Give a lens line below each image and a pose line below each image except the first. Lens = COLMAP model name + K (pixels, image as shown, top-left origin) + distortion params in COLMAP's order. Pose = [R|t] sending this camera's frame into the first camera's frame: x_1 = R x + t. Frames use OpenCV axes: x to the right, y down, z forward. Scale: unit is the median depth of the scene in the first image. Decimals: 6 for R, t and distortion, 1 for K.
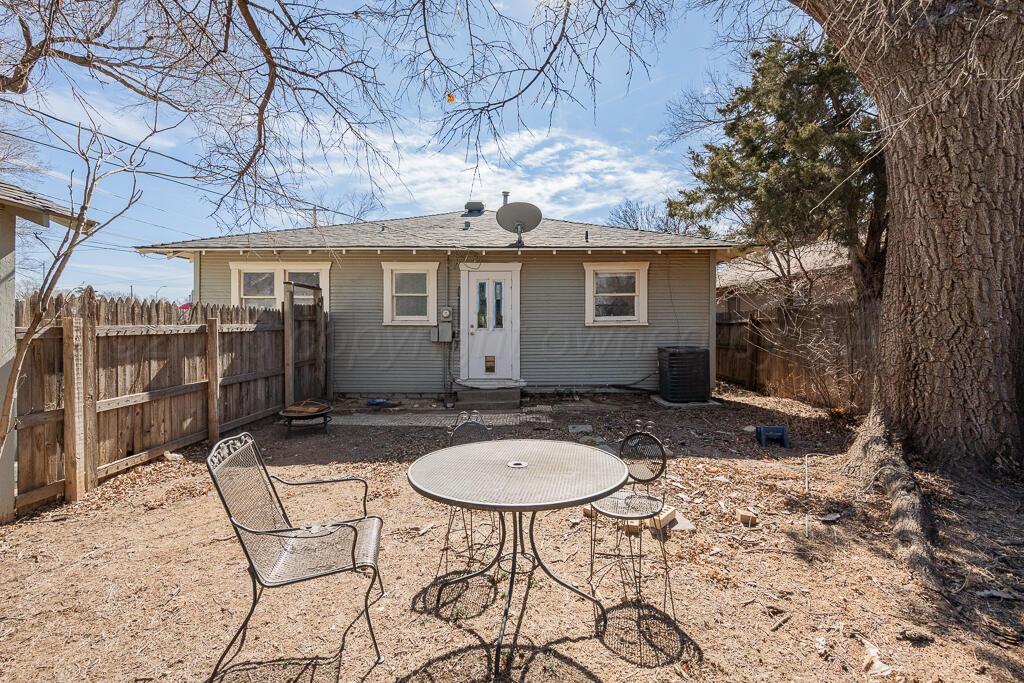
lens RADIAL K [[432.7, 0, 511.8], [0, 432.7, 324.3], [0, 0, 1]] dist [0.000898, 0.000151]
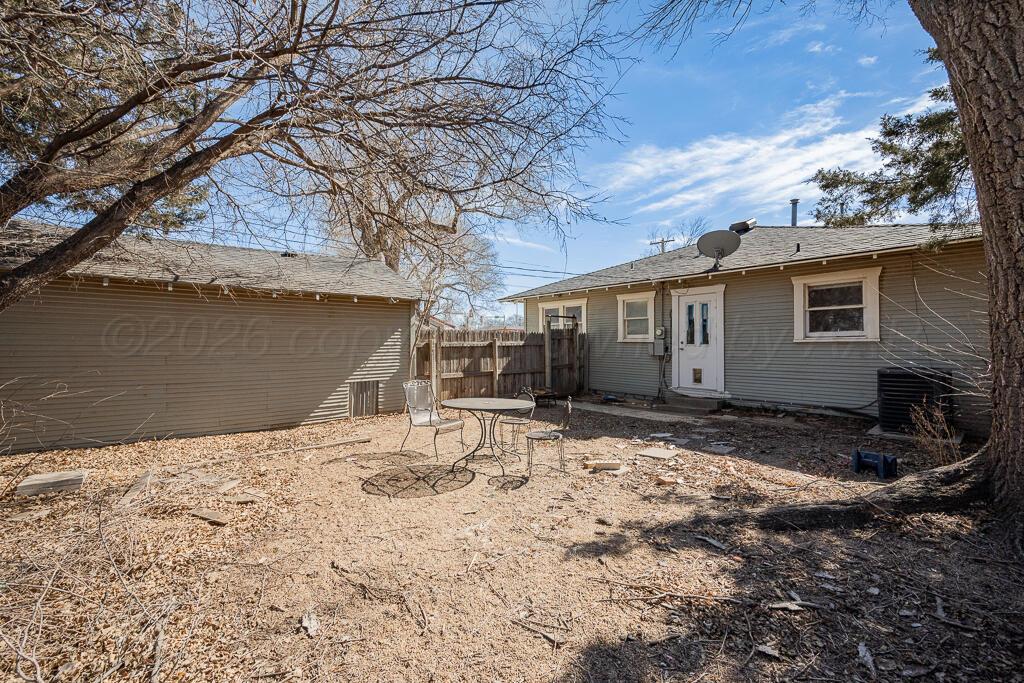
lens RADIAL K [[420.1, 0, 512.0], [0, 420.1, 341.5], [0, 0, 1]] dist [0.000581, 0.000029]
pose [[0.638698, -0.003105, -0.769451, 0.503570], [0.002342, 0.999995, -0.002091, 0.002553], [0.769454, -0.000466, 0.638702, -0.087382]]
